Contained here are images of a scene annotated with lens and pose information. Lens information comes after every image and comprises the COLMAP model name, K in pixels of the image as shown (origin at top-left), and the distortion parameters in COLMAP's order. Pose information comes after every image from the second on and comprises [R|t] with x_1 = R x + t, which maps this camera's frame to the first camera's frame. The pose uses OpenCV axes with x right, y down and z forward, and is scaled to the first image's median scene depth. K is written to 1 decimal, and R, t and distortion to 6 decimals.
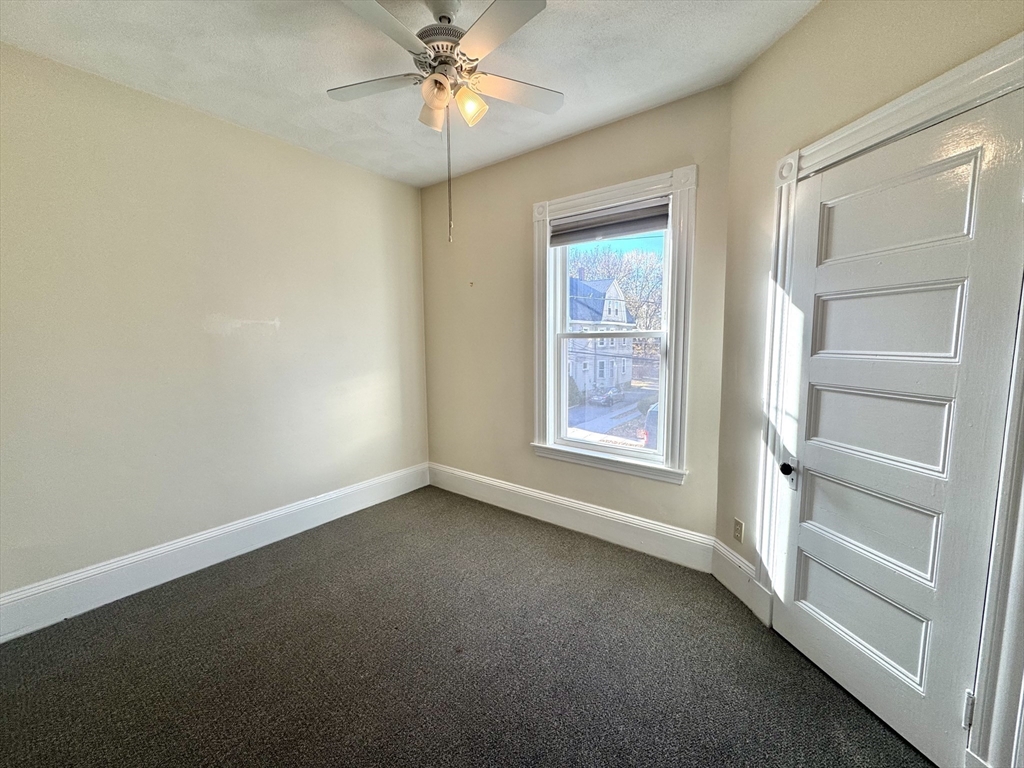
lens RADIAL K [[407.2, 0, 511.9], [0, 407.2, 381.7], [0, 0, 1]] dist [-0.001373, -0.000189]
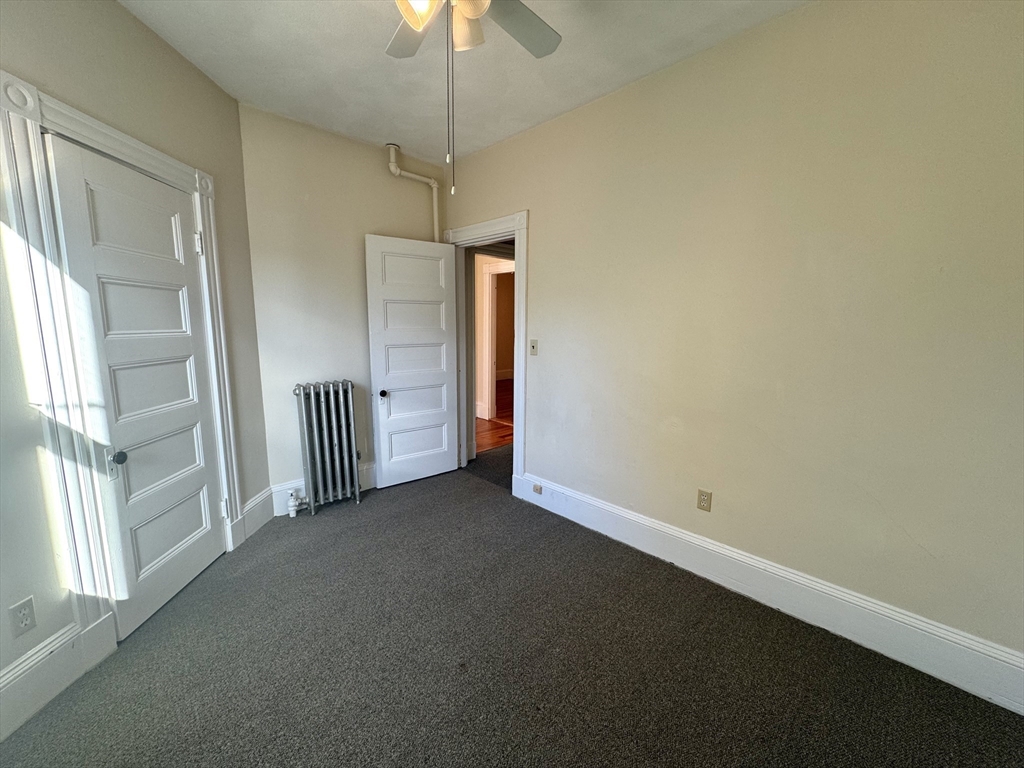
lens RADIAL K [[407.2, 0, 511.4], [0, 407.2, 380.7], [0, 0, 1]] dist [-0.001373, -0.000189]
pose [[-0.990365, -0.021969, 0.136730, -0.371545], [0.011893, 0.970196, 0.242030, -0.186667], [-0.137972, 0.241324, -0.960587, 1.810153]]
